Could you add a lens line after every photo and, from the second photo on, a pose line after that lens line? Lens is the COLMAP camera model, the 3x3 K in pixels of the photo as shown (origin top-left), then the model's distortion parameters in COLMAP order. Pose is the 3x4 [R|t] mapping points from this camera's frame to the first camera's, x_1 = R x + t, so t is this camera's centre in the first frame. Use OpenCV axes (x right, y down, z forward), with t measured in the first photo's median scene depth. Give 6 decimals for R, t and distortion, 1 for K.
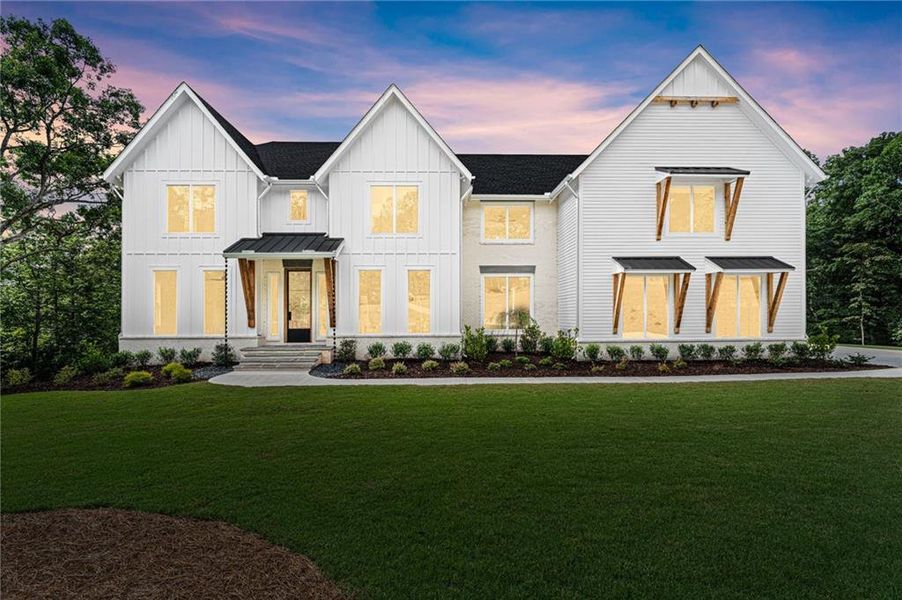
lens RADIAL K [[454.7, 0, 463.4], [0, 454.7, 311.9], [0, 0, 1]] dist [0.011213, 0.000351]
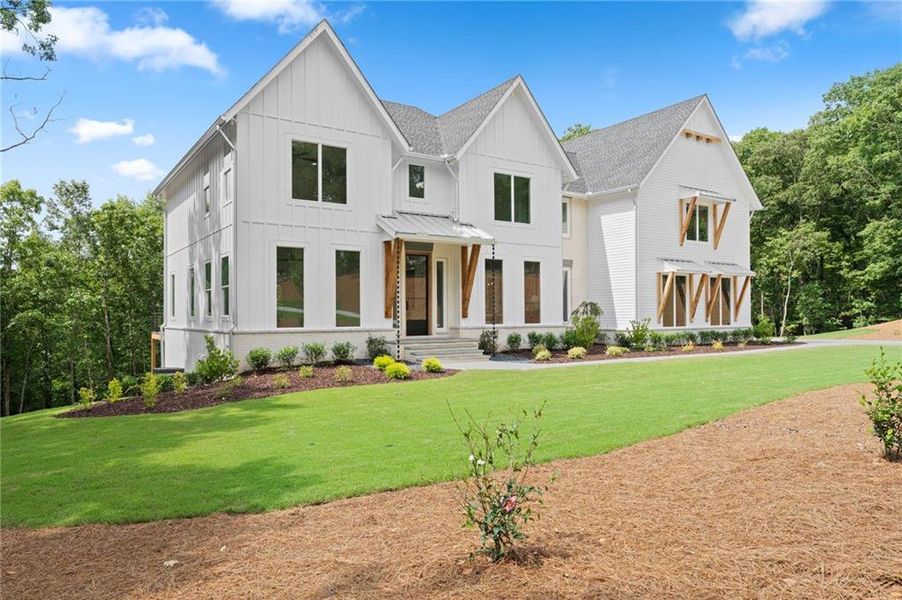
lens RADIAL K [[566.9, 0, 450.4], [0, 566.9, 317.8], [0, 0, 1]] dist [0.004632, 0.001005]
pose [[0.861628, -0.003085, 0.507531, -0.868533], [-0.012771, 0.999533, 0.027756, 0.000672], [-0.507380, -0.030397, 0.861186, -0.005159]]
